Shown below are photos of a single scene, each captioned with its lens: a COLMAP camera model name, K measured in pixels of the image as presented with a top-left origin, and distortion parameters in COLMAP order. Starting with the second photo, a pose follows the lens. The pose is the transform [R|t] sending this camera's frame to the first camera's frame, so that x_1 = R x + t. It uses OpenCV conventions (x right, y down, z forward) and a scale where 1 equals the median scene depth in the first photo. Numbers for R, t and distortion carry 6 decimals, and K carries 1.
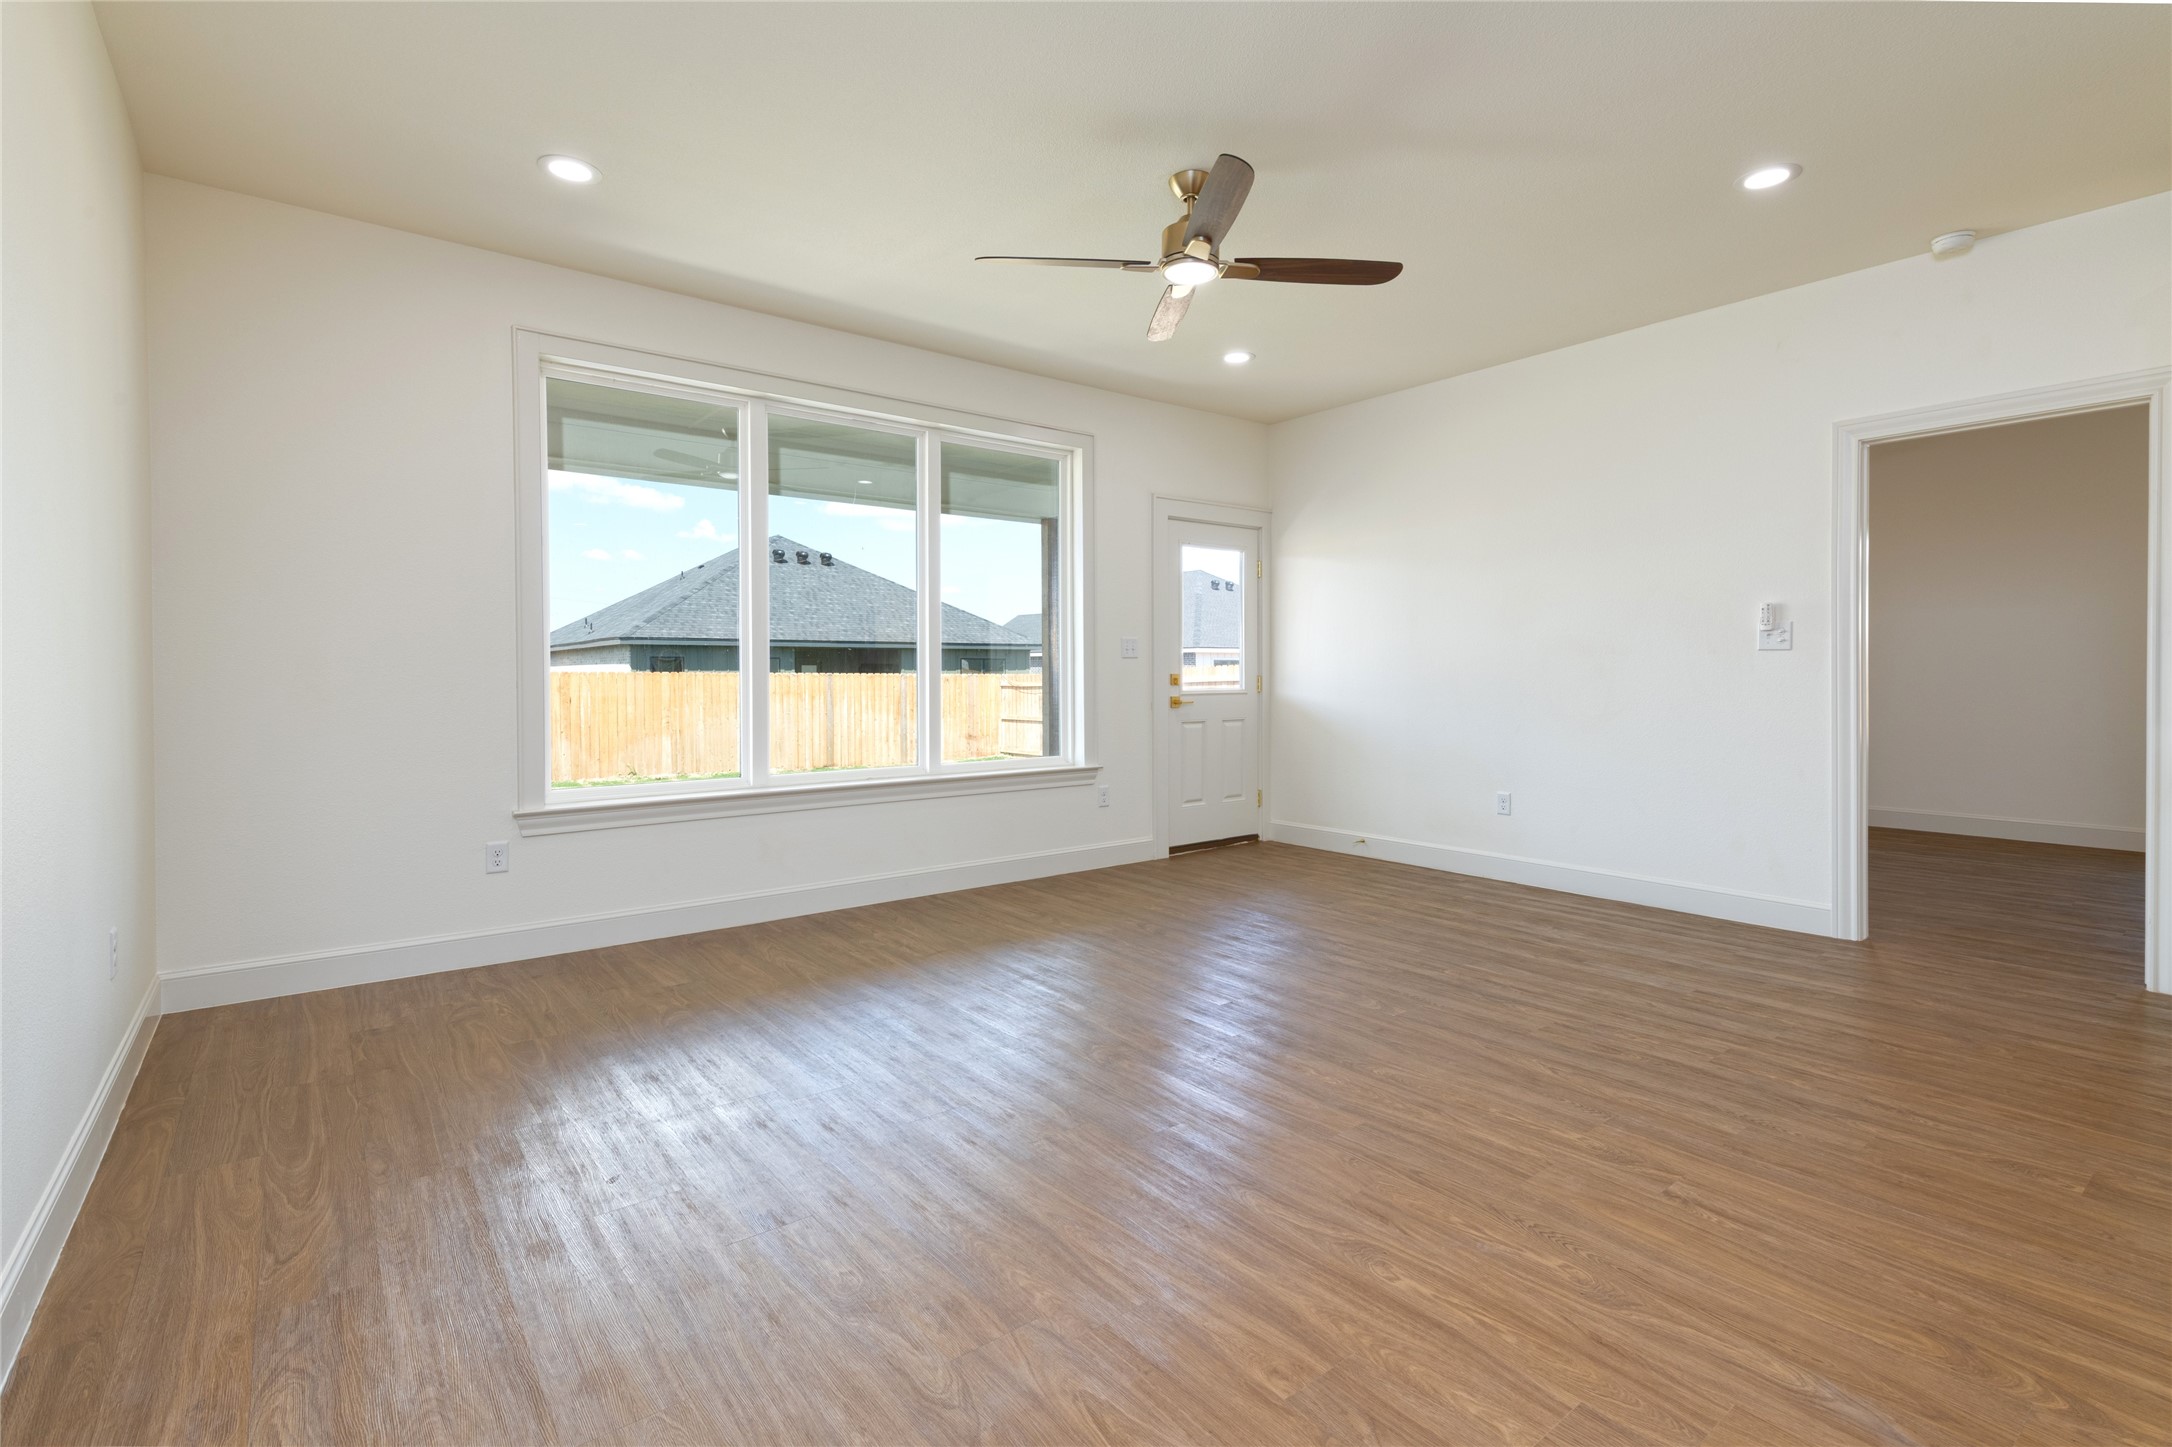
lens RADIAL K [[954.8, 0, 1073.6], [0, 954.8, 680.1], [0, 0, 1]] dist [0.000624, -0.000519]
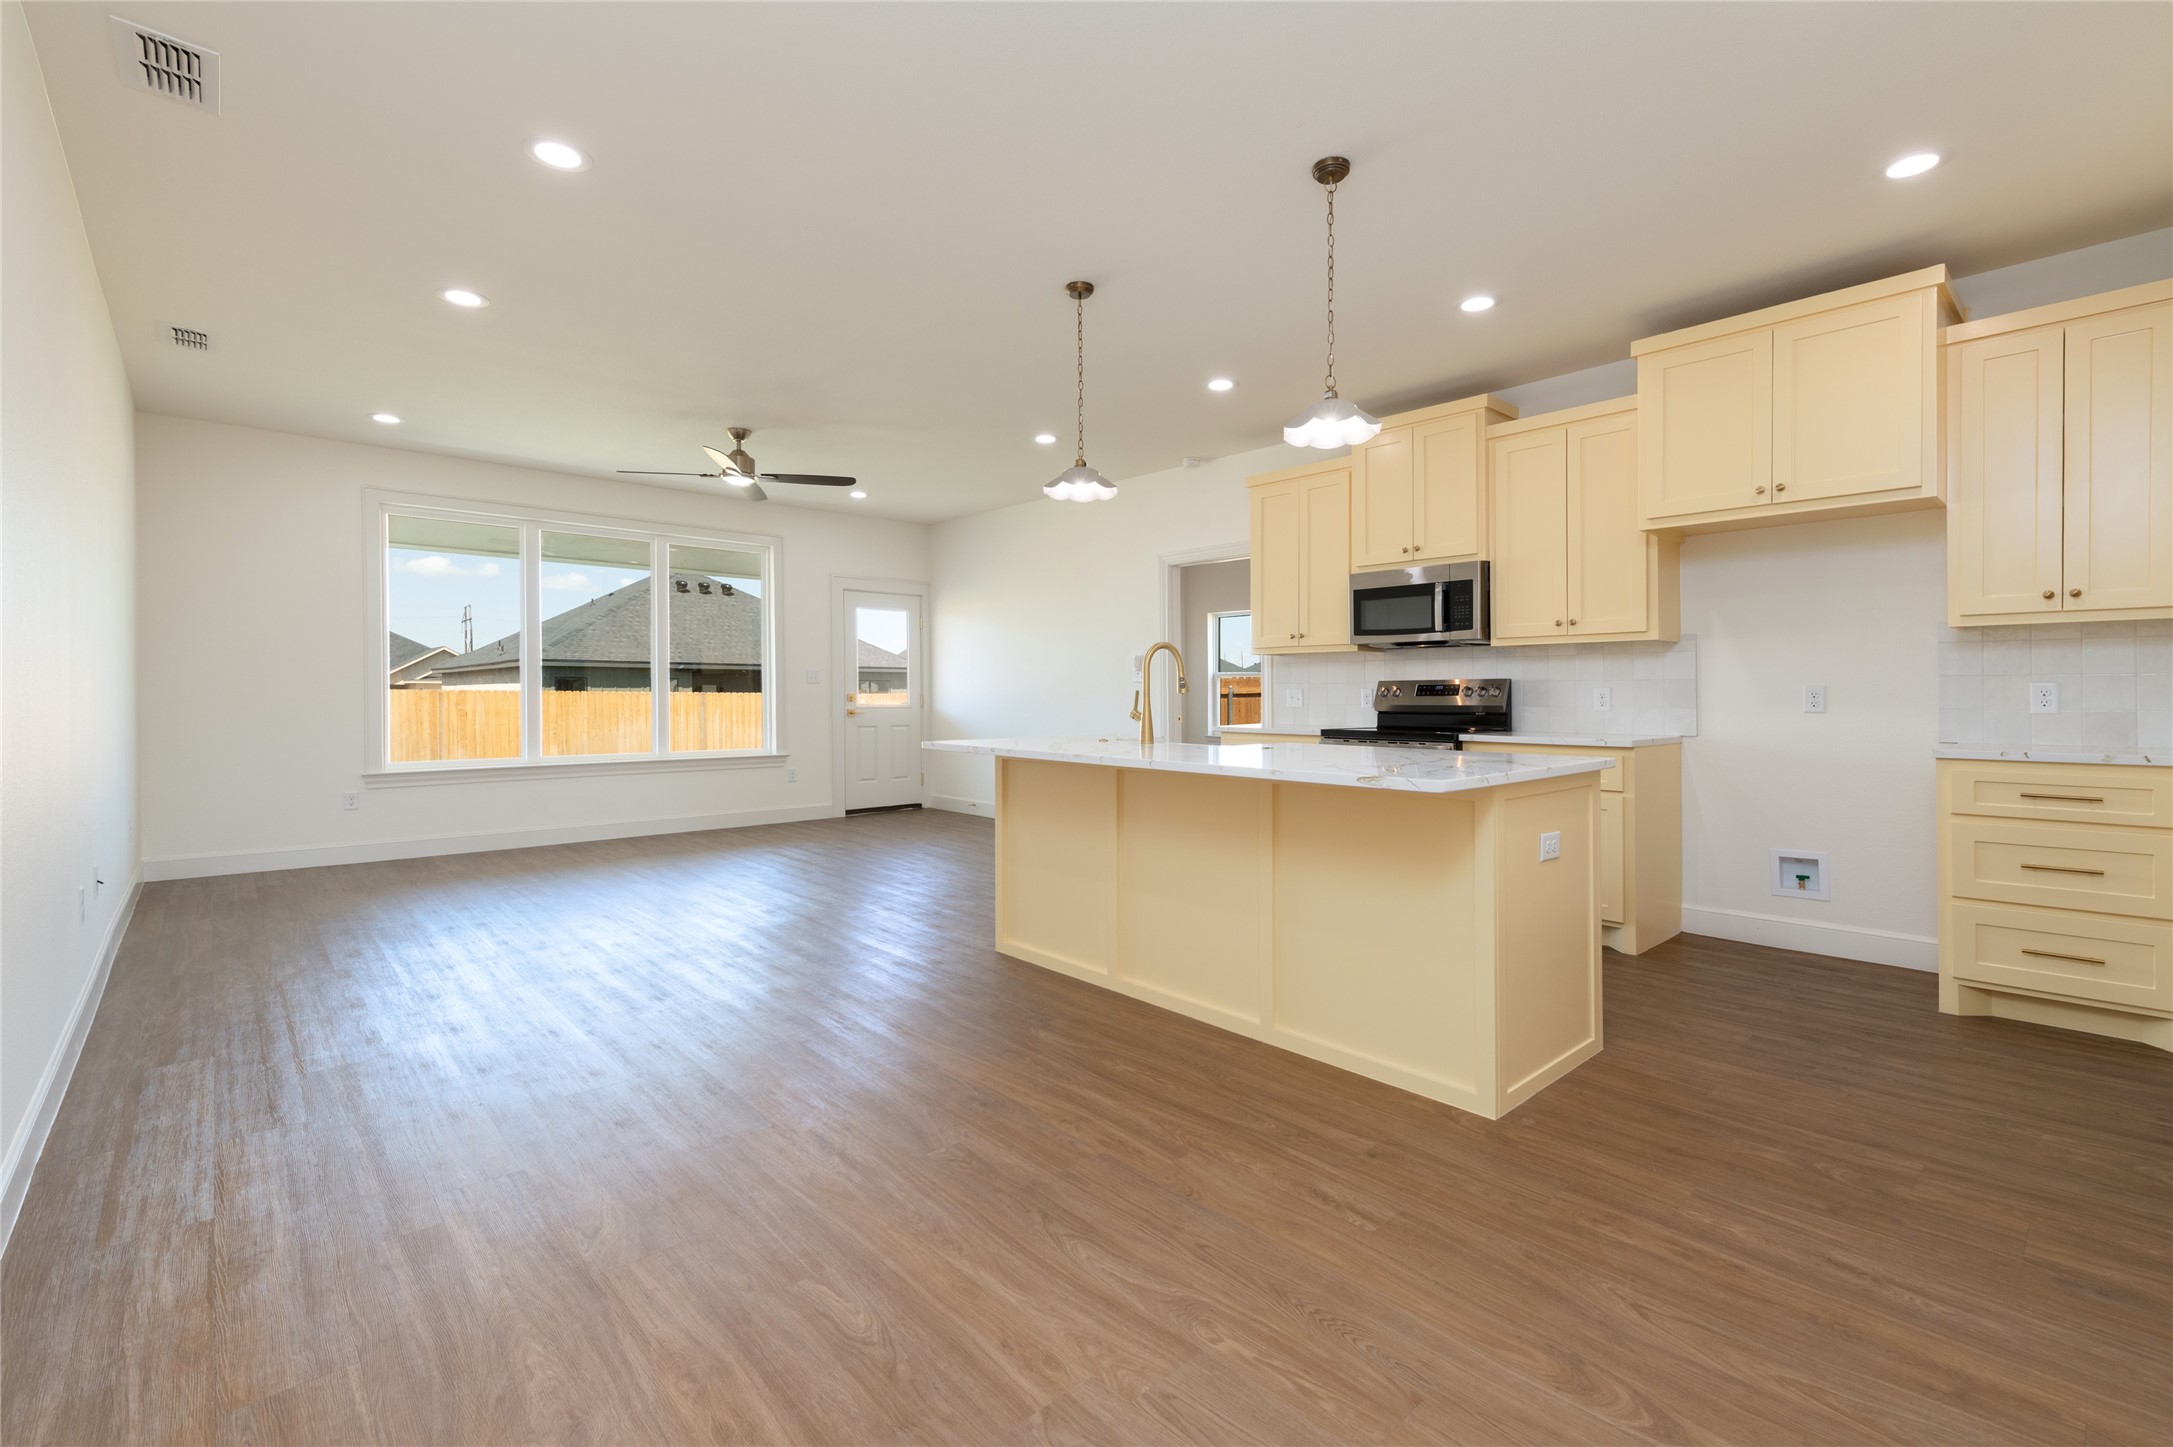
lens RADIAL K [[908.2, 0, 1080.7], [0, 908.2, 692.8], [0, 0, 1]] dist [-0.000888, -0.000390]
pose [[0.996761, 0.004738, 0.080285, 0.149042], [-0.004124, 0.999961, -0.007816, 0.000365], [-0.080319, 0.007459, 0.996741, -0.190435]]
